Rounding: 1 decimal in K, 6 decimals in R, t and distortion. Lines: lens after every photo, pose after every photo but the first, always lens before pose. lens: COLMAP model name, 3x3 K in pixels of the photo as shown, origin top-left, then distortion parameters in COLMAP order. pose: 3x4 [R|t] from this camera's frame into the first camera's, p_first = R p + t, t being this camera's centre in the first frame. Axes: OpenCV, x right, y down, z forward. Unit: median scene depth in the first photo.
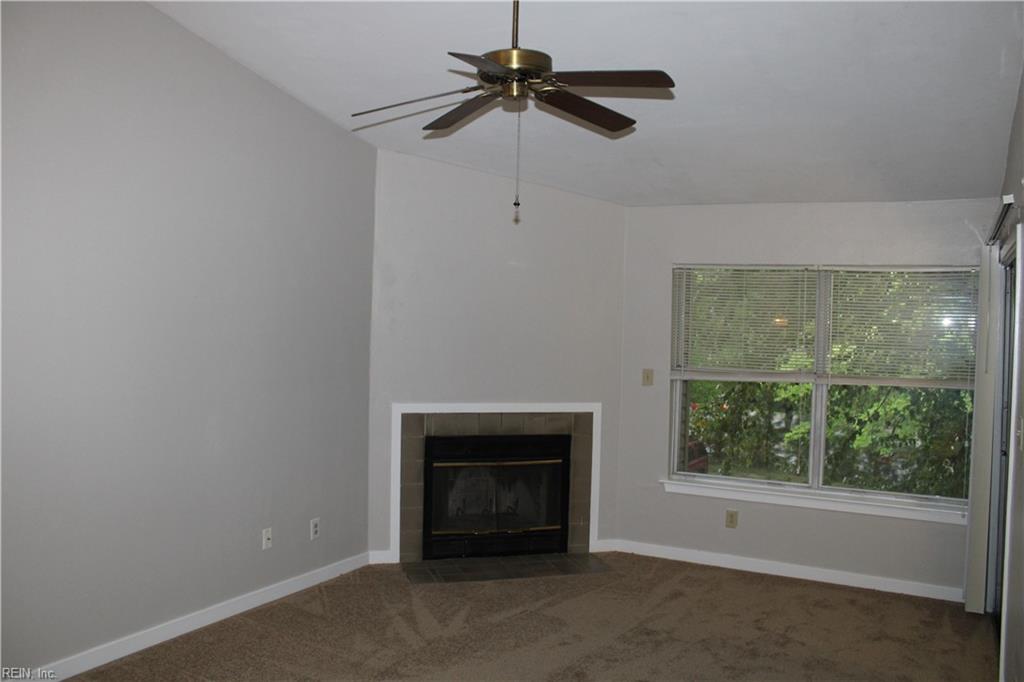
lens RADIAL K [[852.1, 0, 507.9], [0, 852.1, 330.1], [0, 0, 1]] dist [-0.168926, 0.155415]
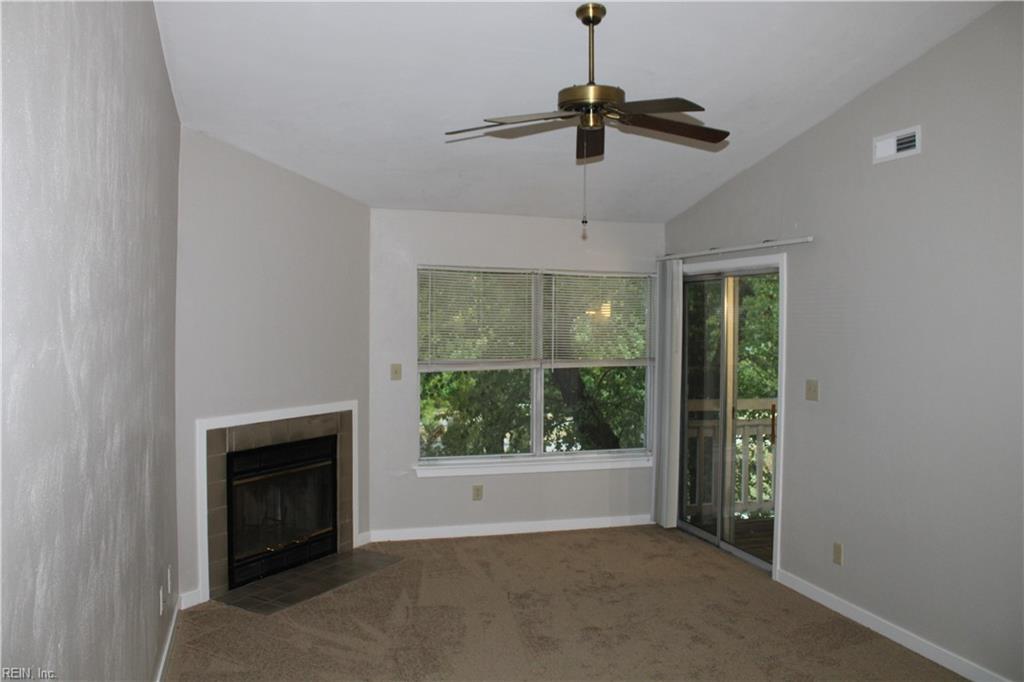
lens RADIAL K [[852.1, 0, 507.9], [0, 852.1, 330.1], [0, 0, 1]] dist [-0.168926, 0.155415]
pose [[0.703258, -0.030659, 0.710273, -0.512173], [0.017886, 0.999516, 0.025435, -0.021860], [-0.710709, -0.005183, 0.703467, 0.168954]]
